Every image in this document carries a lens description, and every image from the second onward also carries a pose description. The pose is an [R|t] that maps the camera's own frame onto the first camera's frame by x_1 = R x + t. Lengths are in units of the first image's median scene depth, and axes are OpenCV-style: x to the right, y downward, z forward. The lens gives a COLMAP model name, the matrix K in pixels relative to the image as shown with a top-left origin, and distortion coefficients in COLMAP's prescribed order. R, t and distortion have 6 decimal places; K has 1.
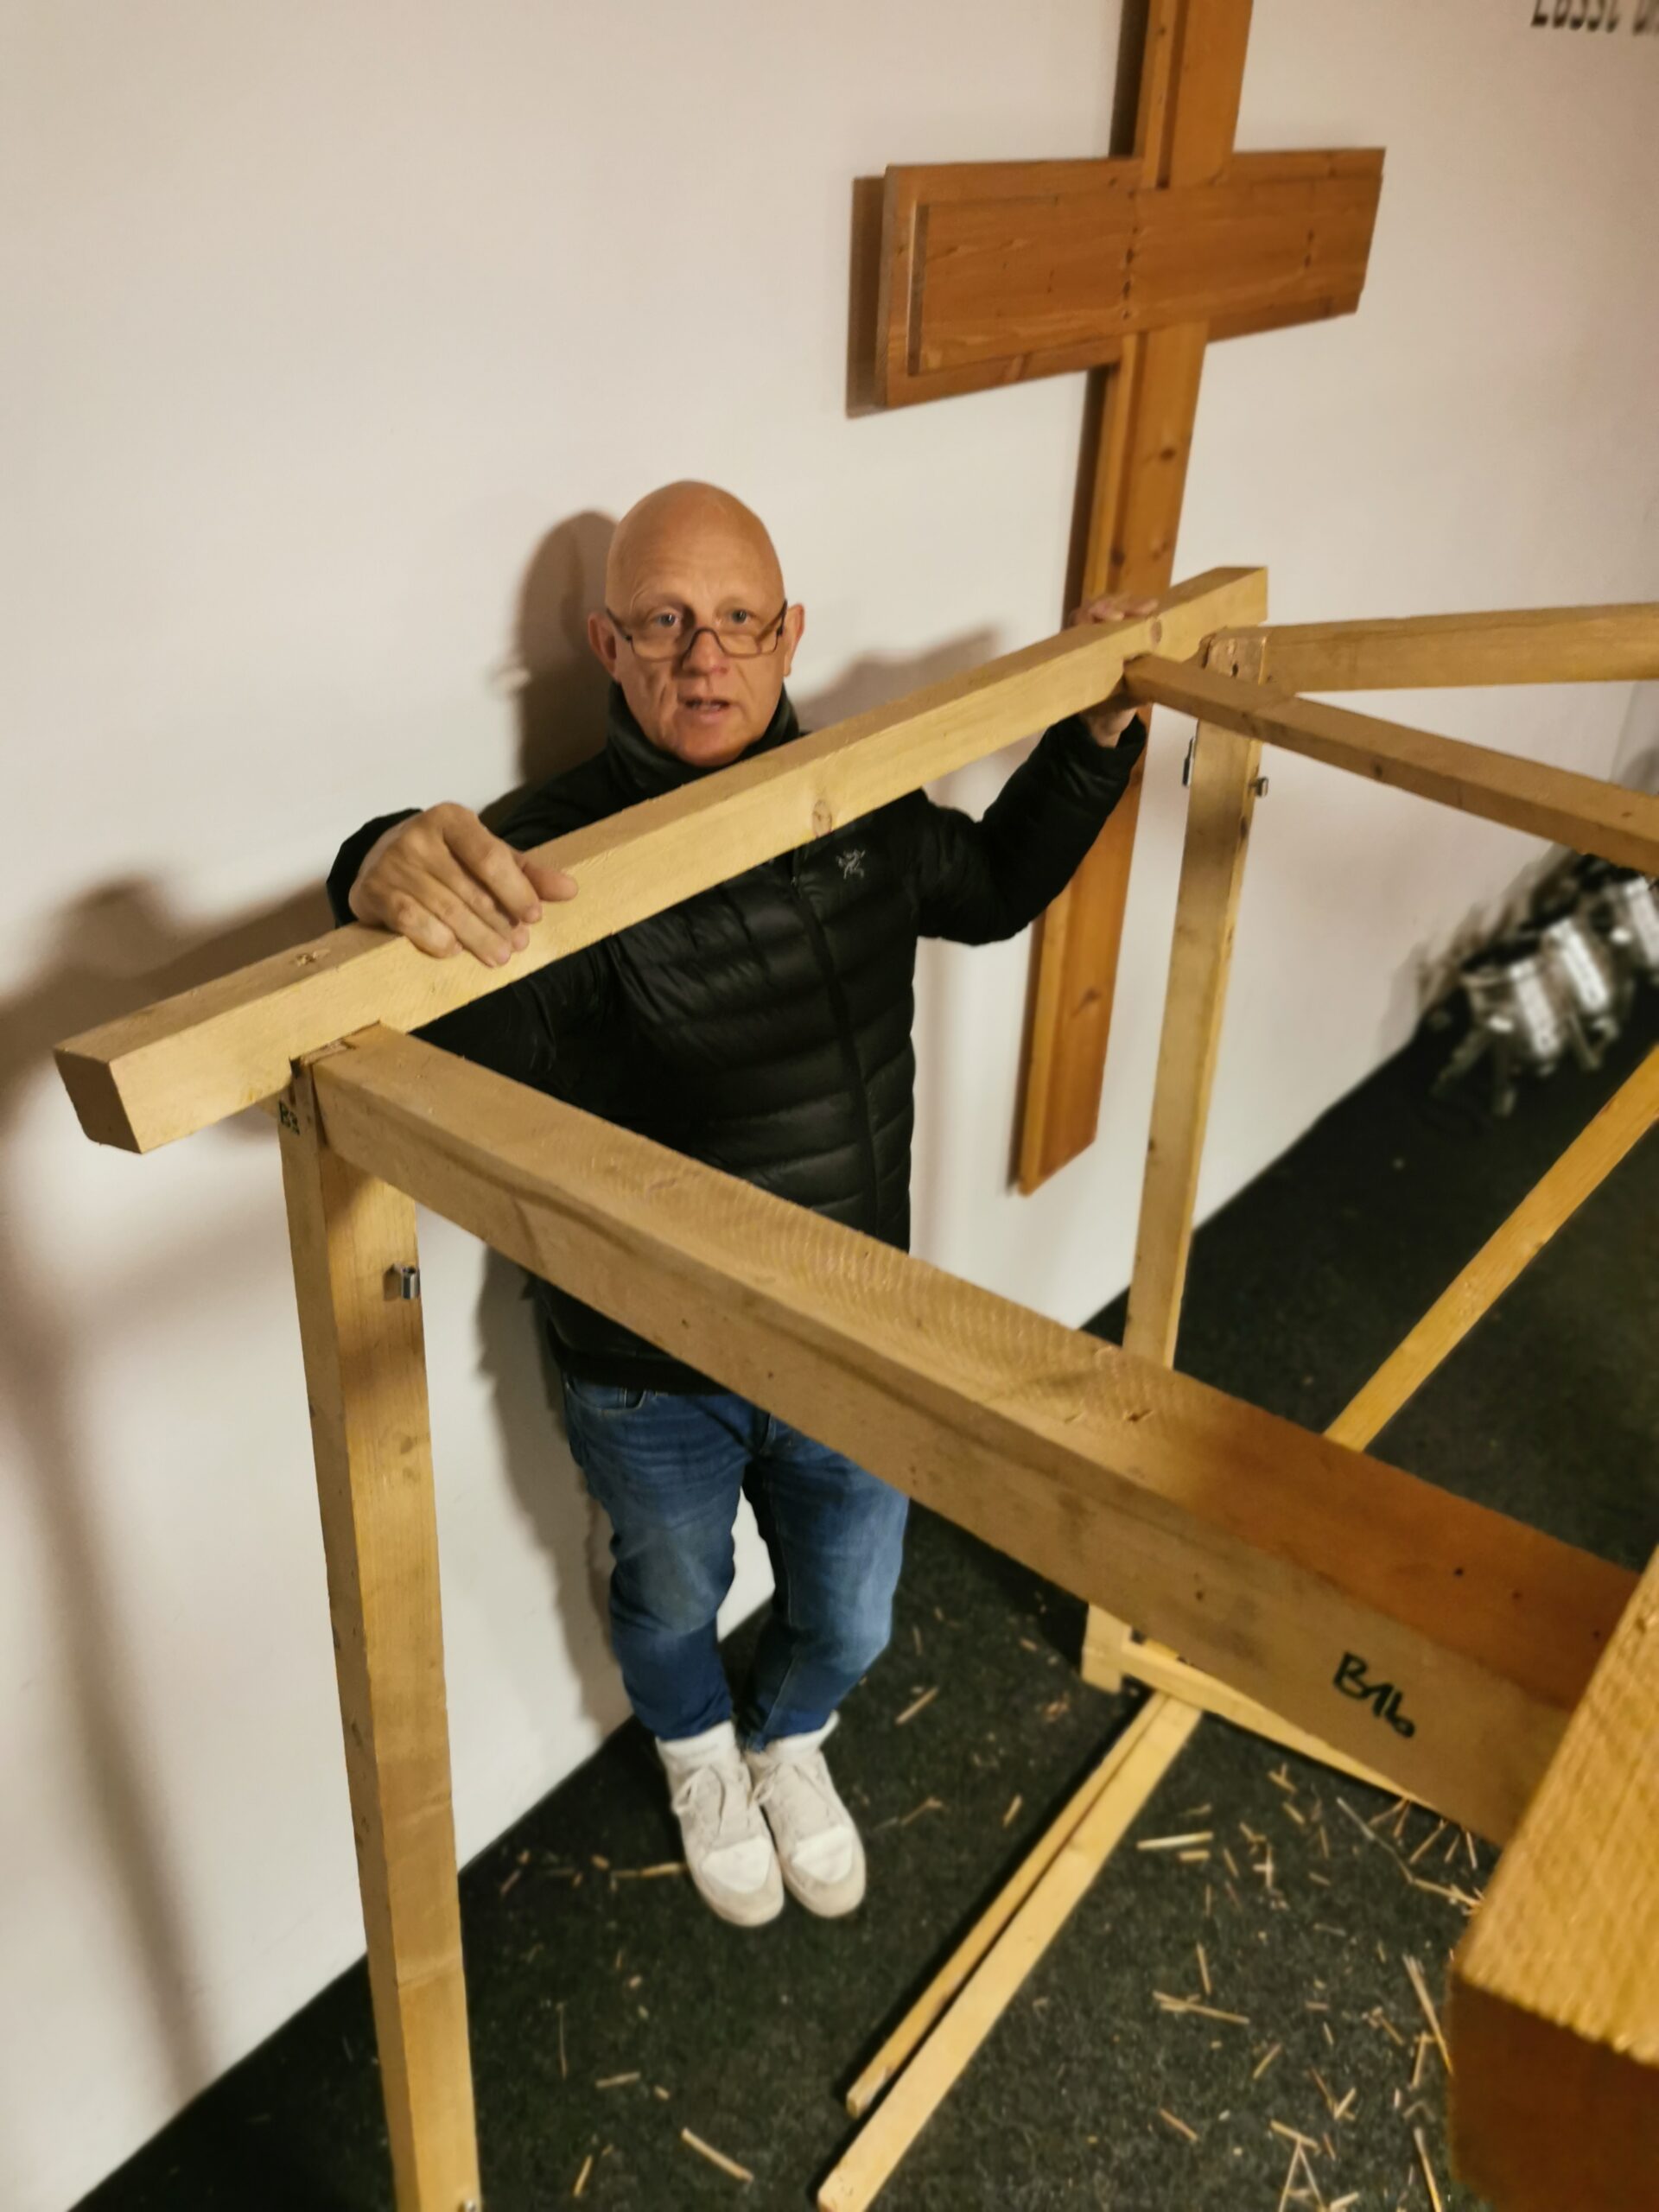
lens RADIAL K [[1723.2, 0, 888.1], [0, 1723.2, 1074.9], [0, 0, 1]] dist [0.048788, -0.086071]
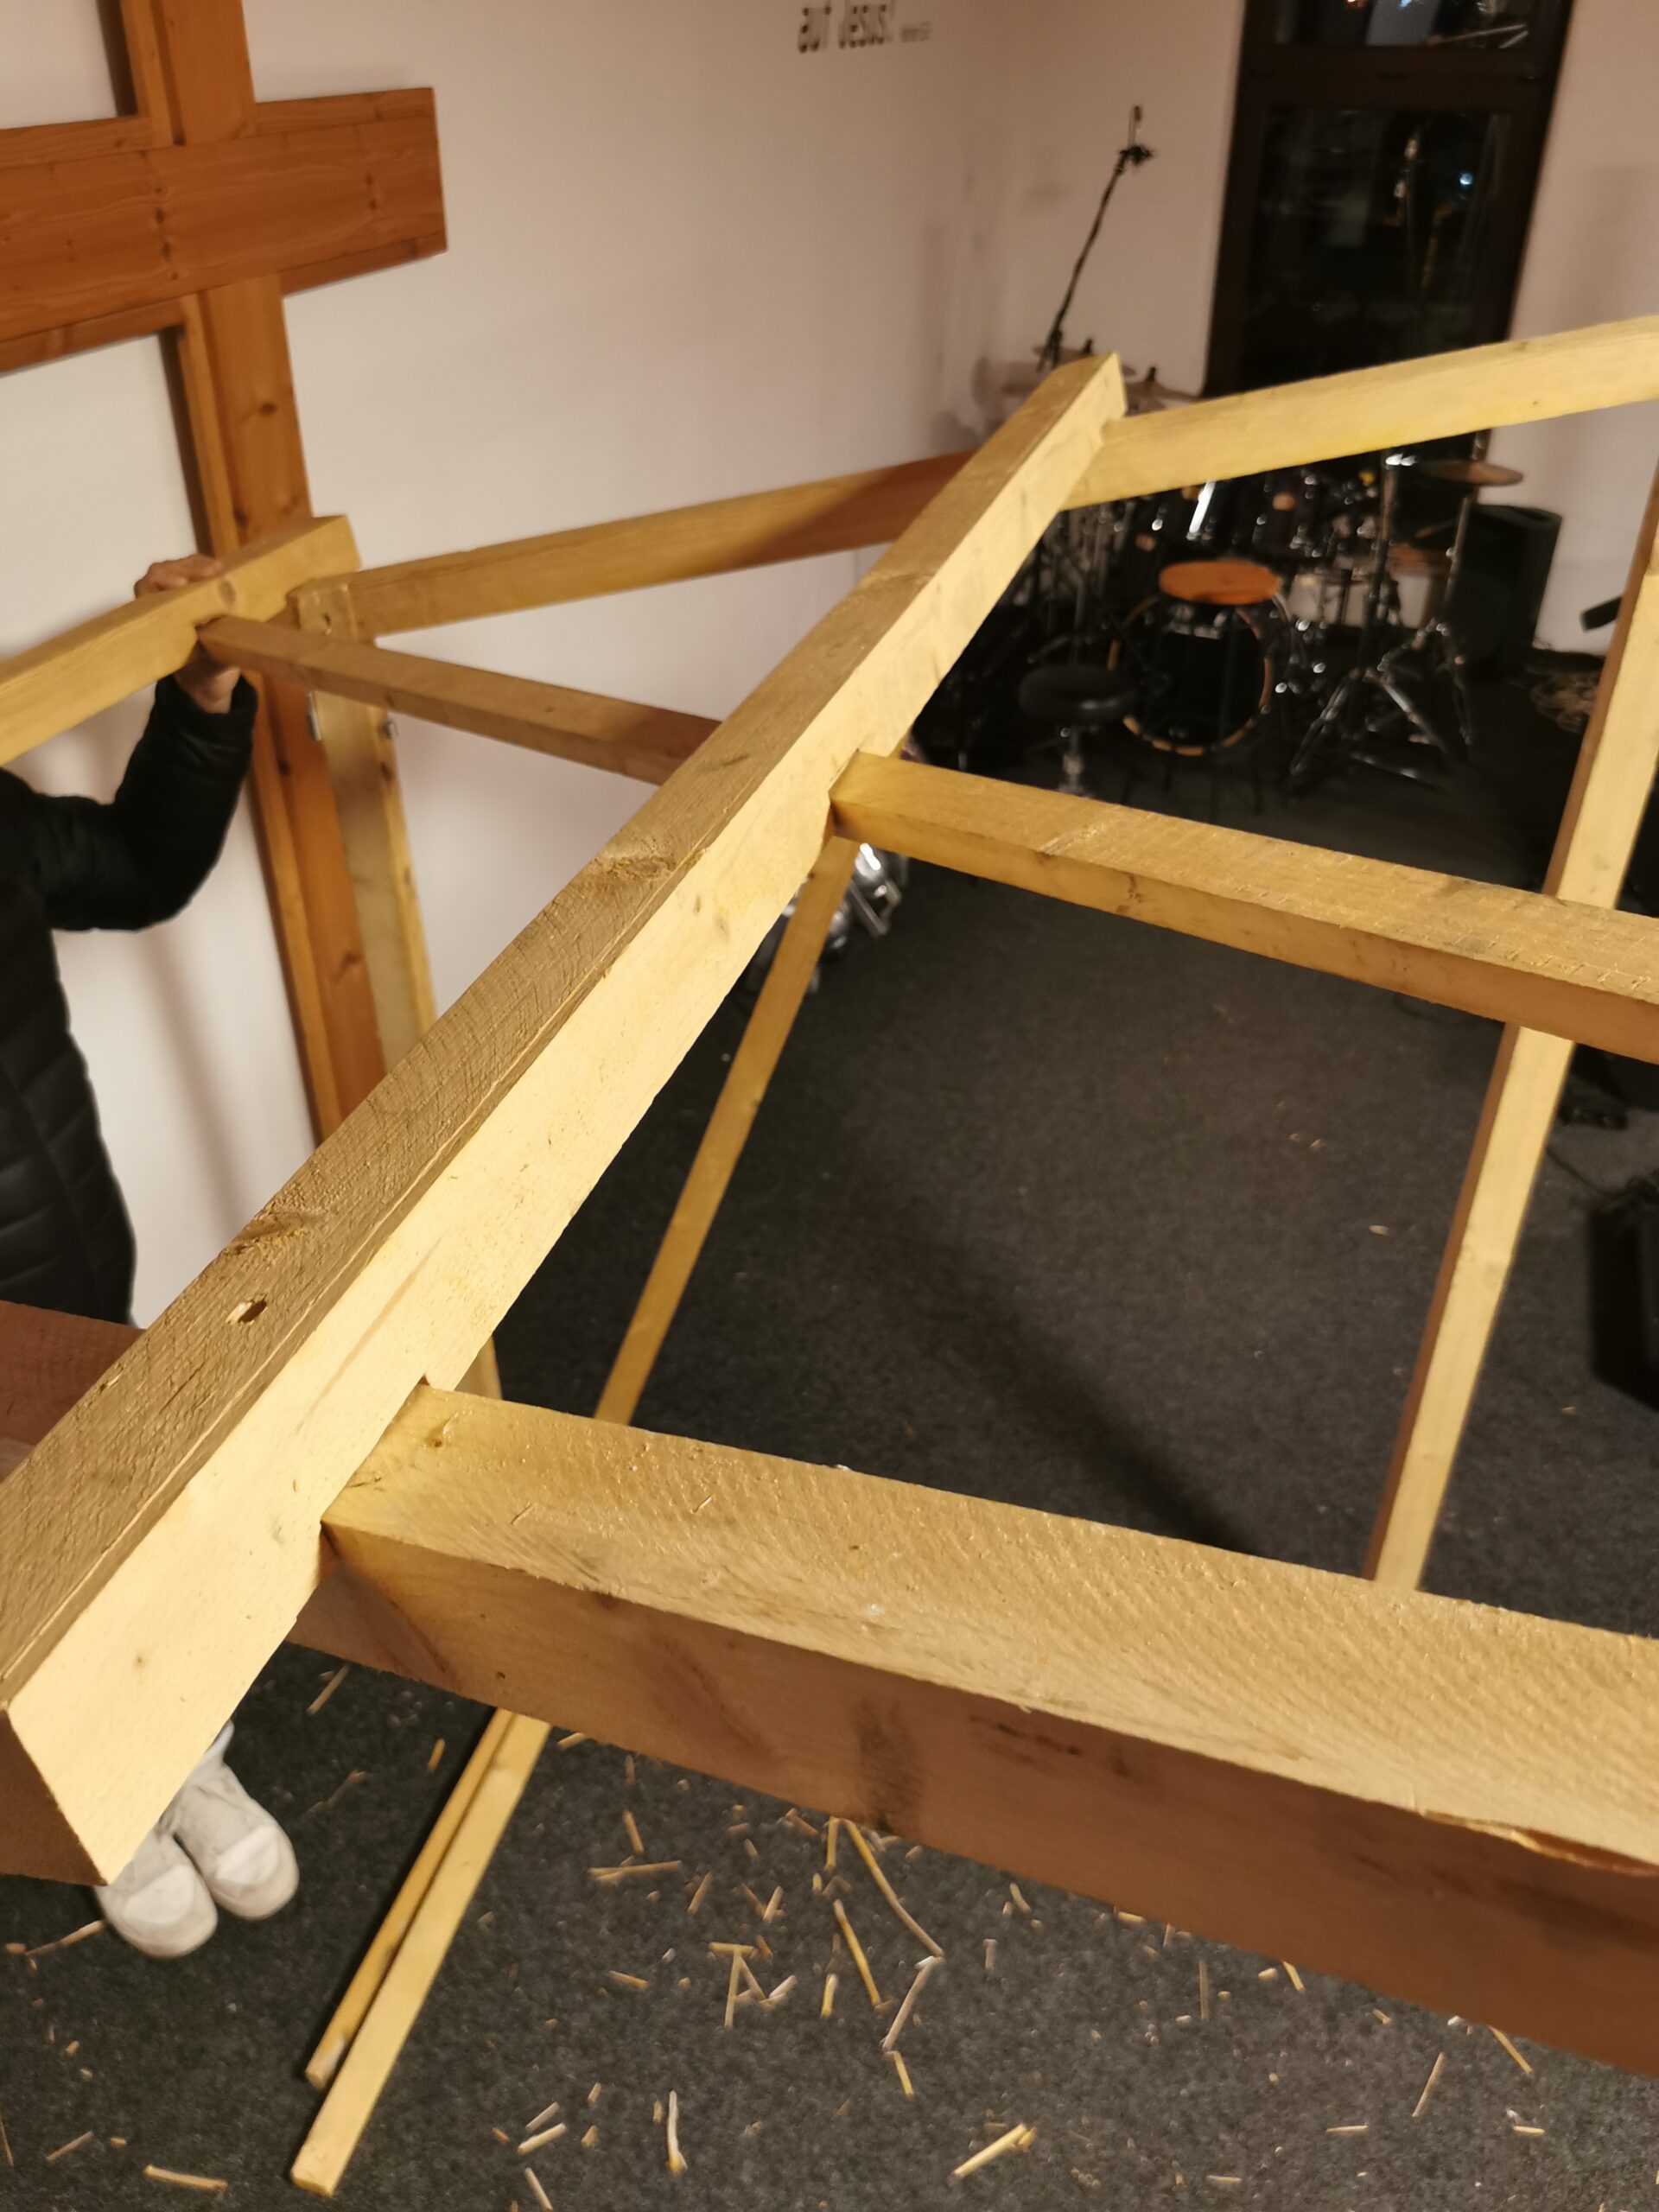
lens RADIAL K [[1723.2, 0, 864.0], [0, 1723.2, 1090.5], [0, 0, 1]] dist [0.048788, -0.086071]
pose [[0.927566, -0.221289, 0.301087, 0.096539], [0.208983, 0.975197, 0.072917, 0.022585], [-0.309755, -0.004714, 0.950805, -0.057384]]
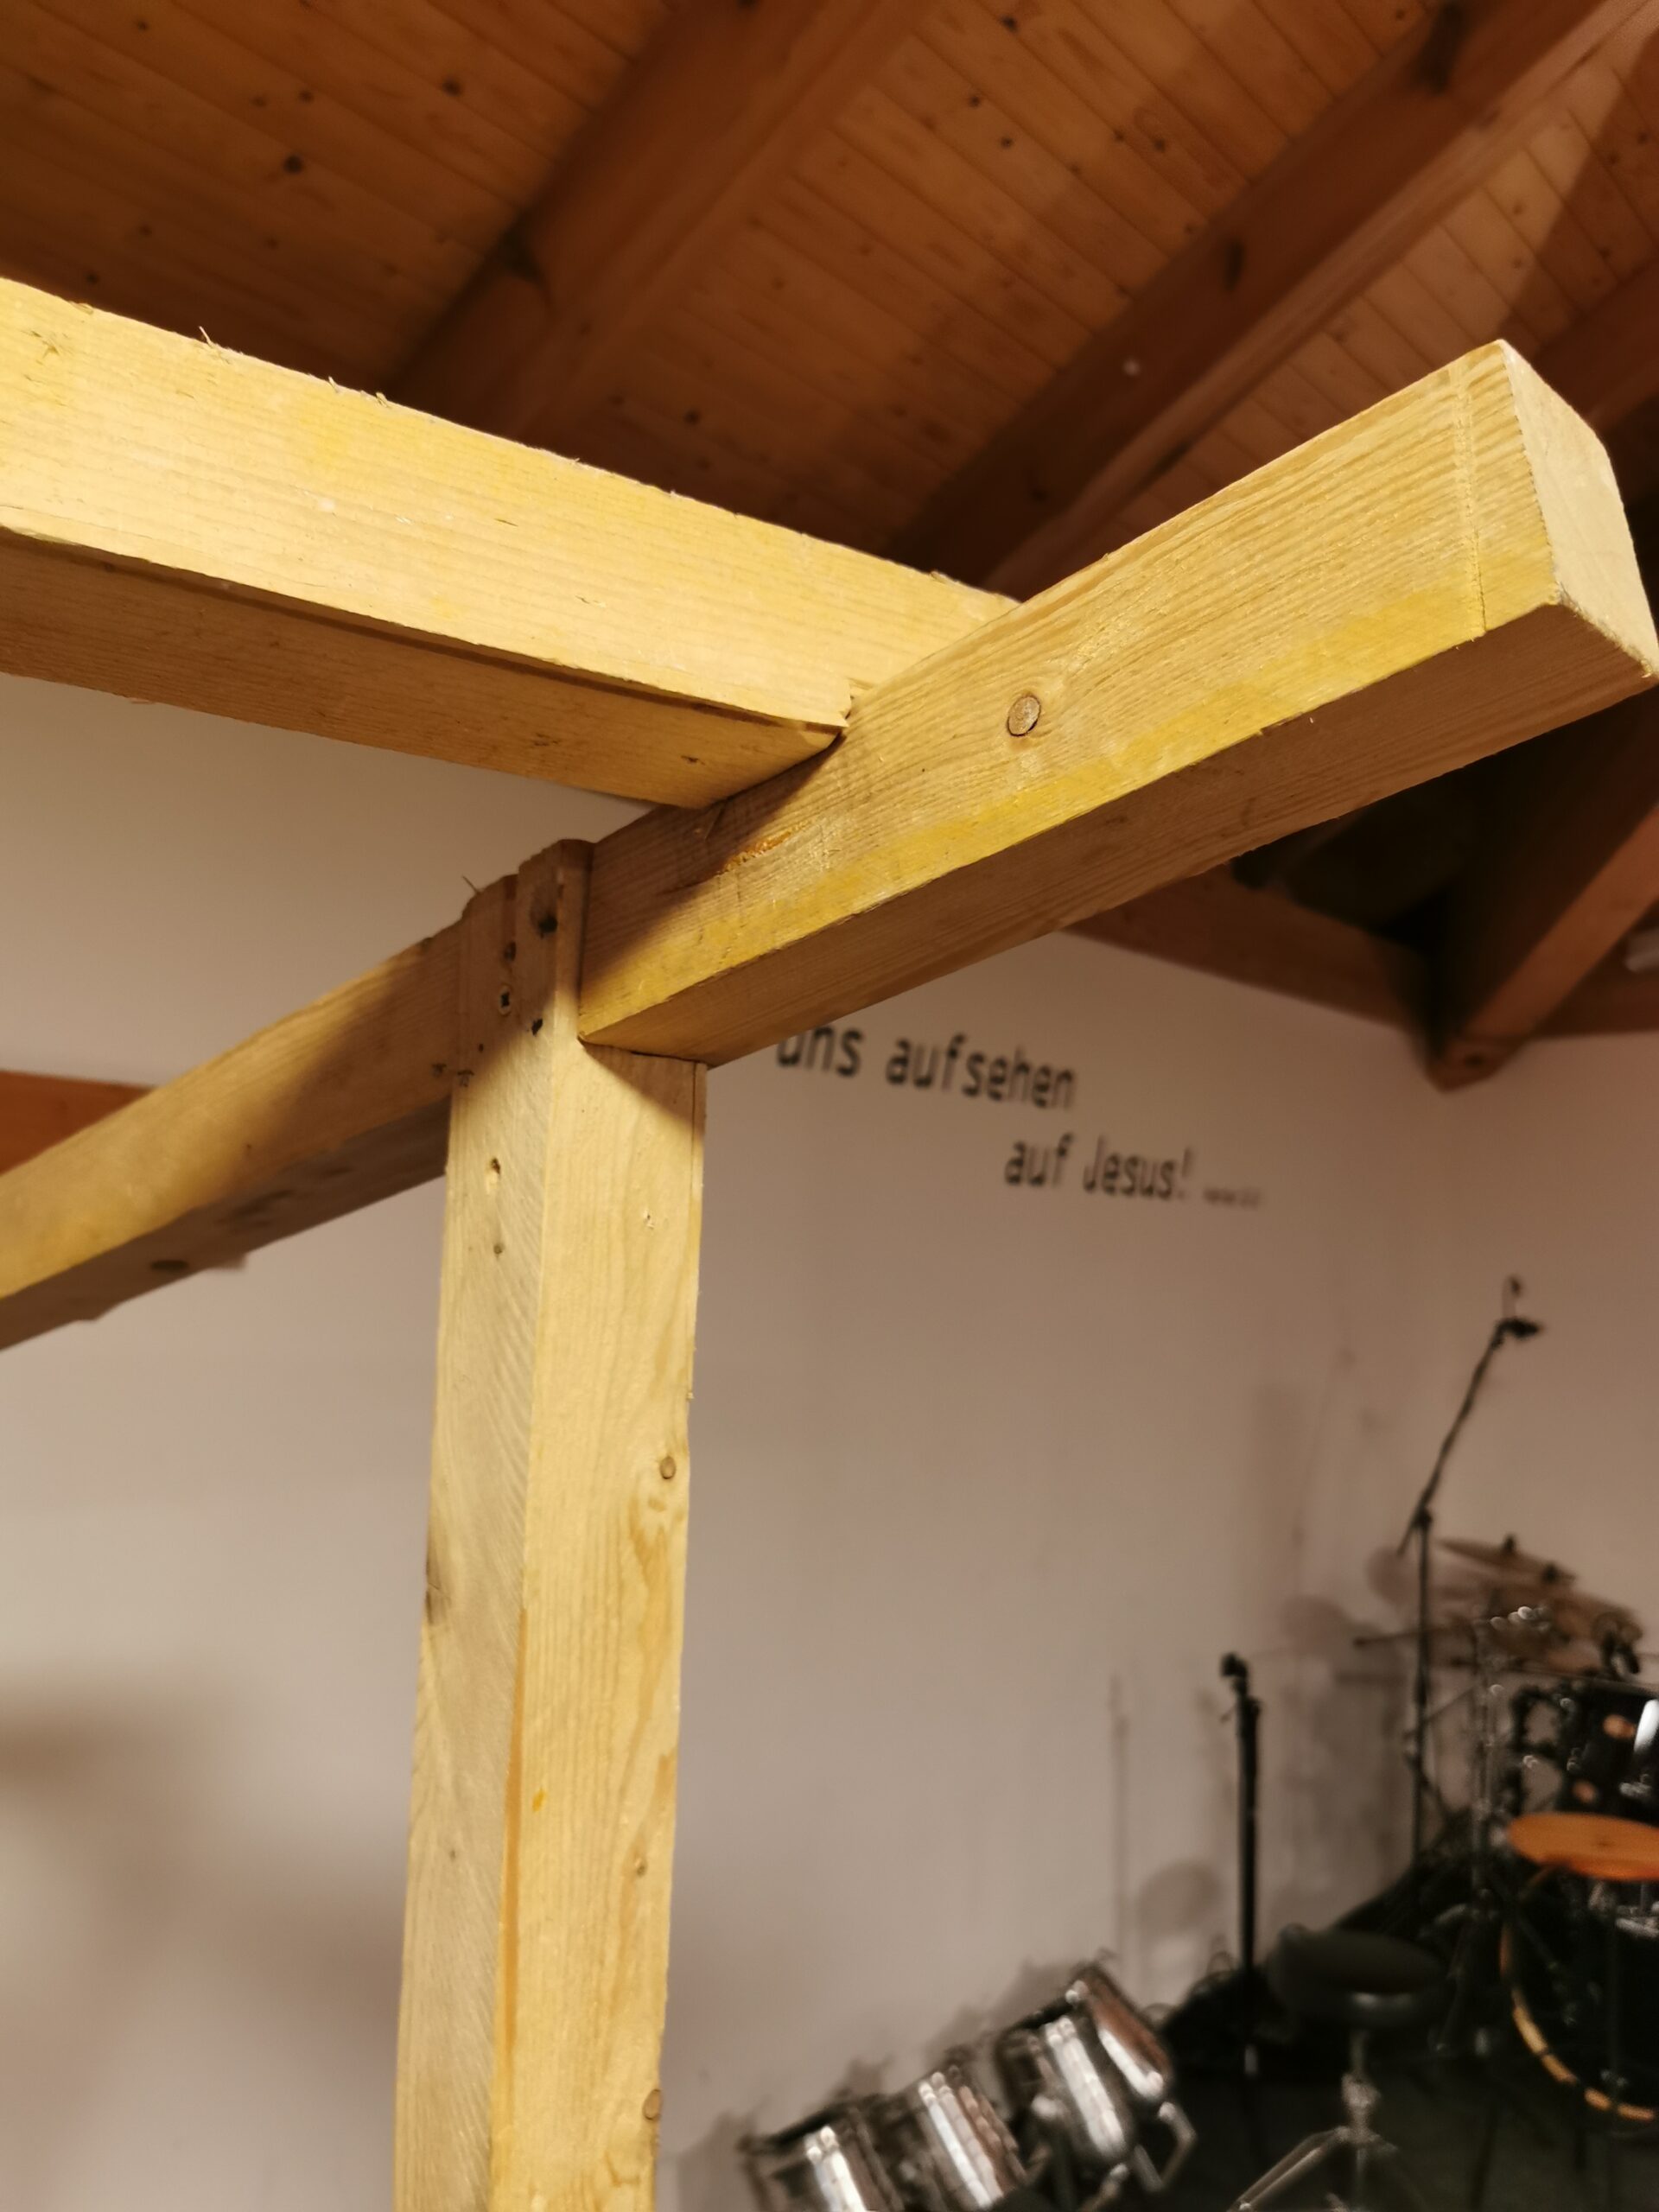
lens RADIAL K [[1723.2, 0, 865.7], [0, 1723.2, 1103.3], [0, 0, 1]] dist [0.048788, -0.086071]
pose [[0.999451, -0.006817, -0.032429, 0.759937], [-0.013947, 0.801180, -0.598261, 0.045448], [0.030060, 0.598385, 0.800645, 0.284251]]
